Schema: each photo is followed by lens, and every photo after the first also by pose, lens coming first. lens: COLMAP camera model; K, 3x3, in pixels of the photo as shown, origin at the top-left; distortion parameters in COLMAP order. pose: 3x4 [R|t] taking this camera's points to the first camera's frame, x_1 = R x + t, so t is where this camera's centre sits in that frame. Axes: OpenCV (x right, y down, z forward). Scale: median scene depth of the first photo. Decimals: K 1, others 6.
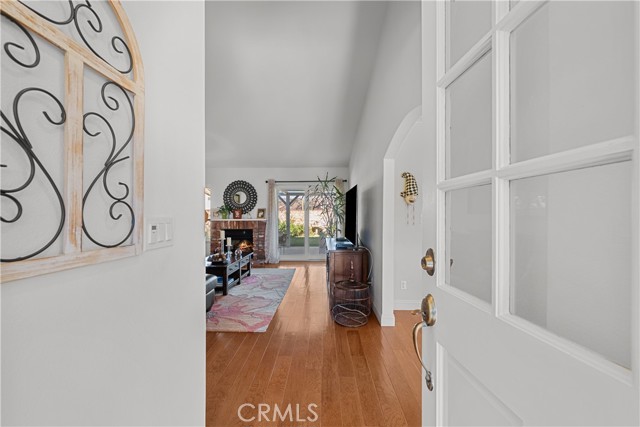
lens RADIAL K [[260.8, 0, 318.9], [0, 260.8, 227.3], [0, 0, 1]] dist [-0.000177, 0.000042]
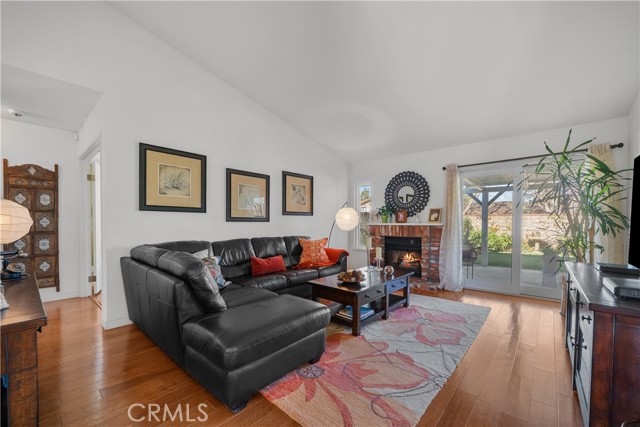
lens RADIAL K [[260.8, 0, 318.9], [0, 260.8, 227.3], [0, 0, 1]] dist [-0.000177, 0.000042]
pose [[0.762954, 0.015577, -0.646264, -0.007921], [-0.038075, 0.999057, -0.020870, 0.004822], [0.645330, 0.040529, 0.762828, 0.275838]]
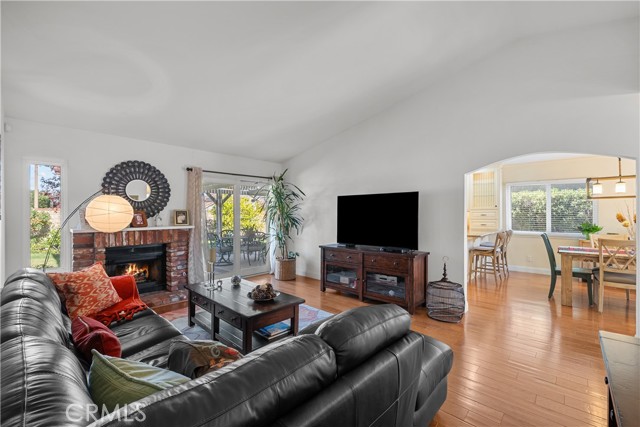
lens RADIAL K [[260.8, 0, 318.9], [0, 260.8, 227.3], [0, 0, 1]] dist [-0.000177, 0.000042]
pose [[0.687763, -0.034951, 0.725094, -0.459838], [0.041009, 0.999116, 0.009262, -0.021235], [-0.724776, 0.023365, 0.688588, 0.313715]]
